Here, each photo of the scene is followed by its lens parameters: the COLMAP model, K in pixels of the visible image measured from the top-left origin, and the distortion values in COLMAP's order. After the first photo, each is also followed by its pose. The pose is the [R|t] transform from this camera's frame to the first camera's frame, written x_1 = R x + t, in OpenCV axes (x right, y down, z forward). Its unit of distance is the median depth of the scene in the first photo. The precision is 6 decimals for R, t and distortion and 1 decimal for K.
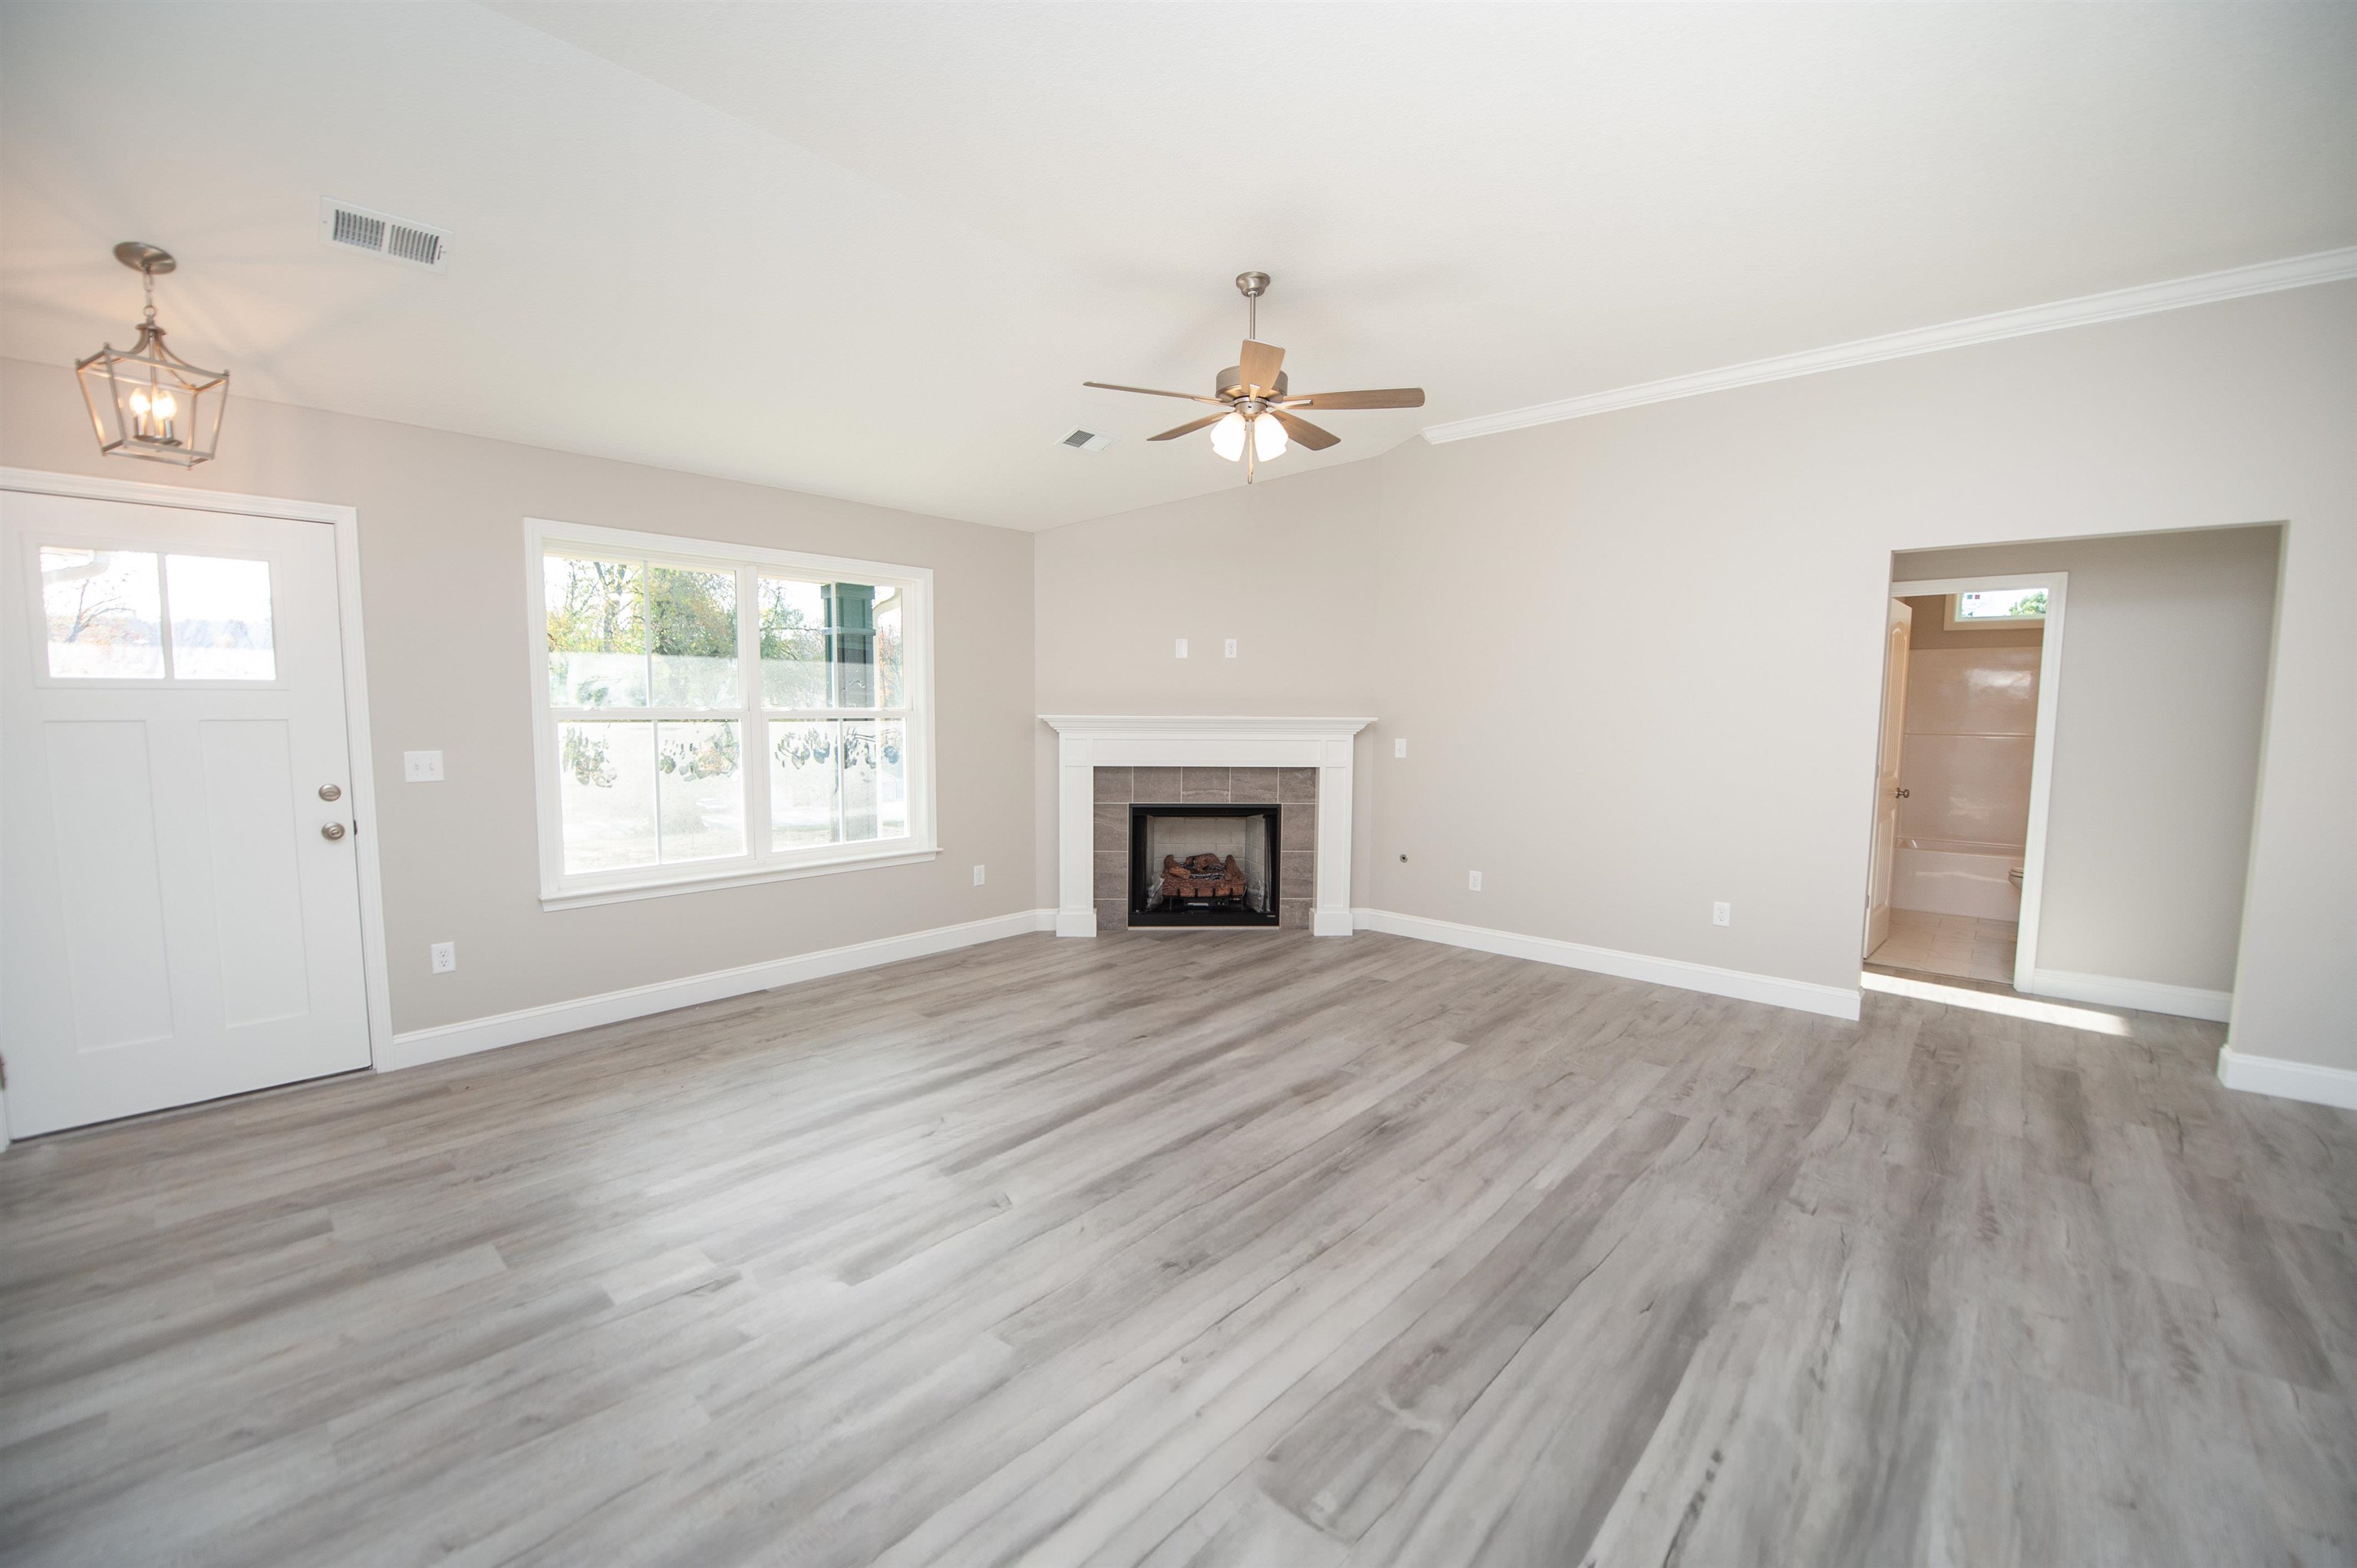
lens RADIAL K [[940.6, 0, 1179.8], [0, 940.6, 789.9], [0, 0, 1]] dist [-0.021914, -0.002161]
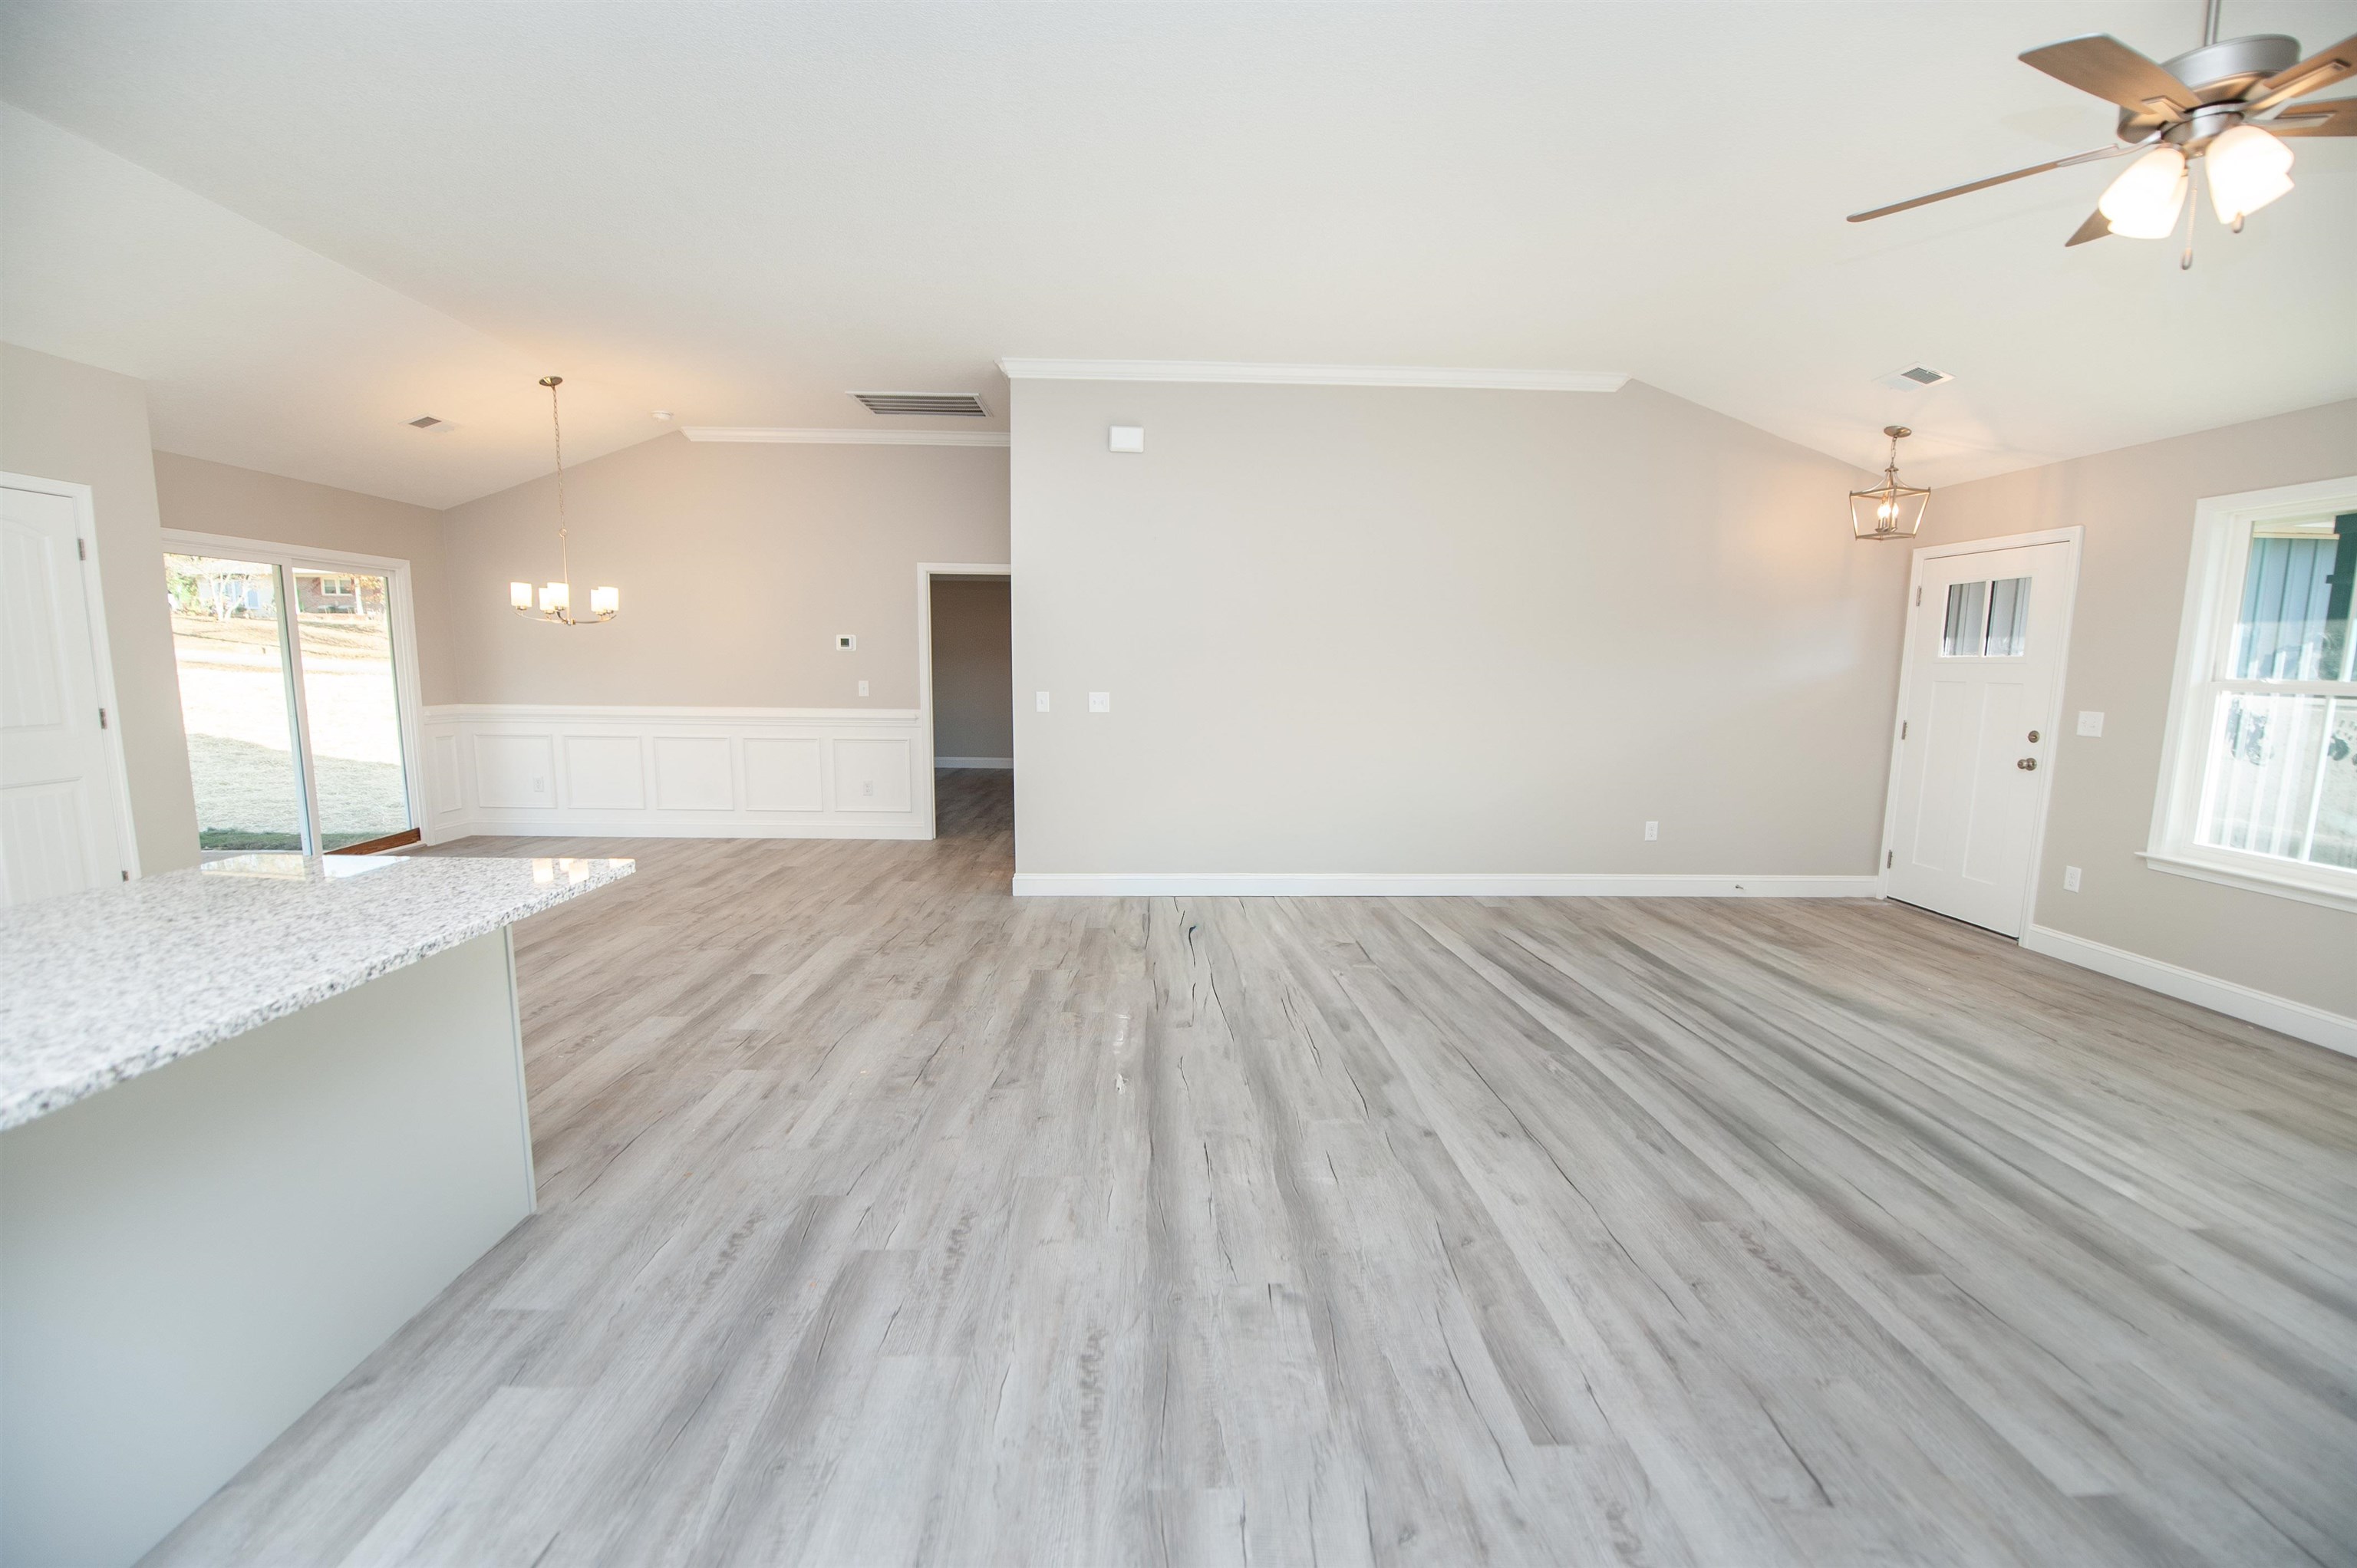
lens RADIAL K [[940.6, 0, 1179.8], [0, 940.6, 789.9], [0, 0, 1]] dist [-0.021914, -0.002161]
pose [[-0.725417, 0.077808, -0.683898, 0.977640], [-0.076224, 0.978398, 0.192165, -0.087312], [0.684076, 0.191529, -0.703815, 1.113185]]
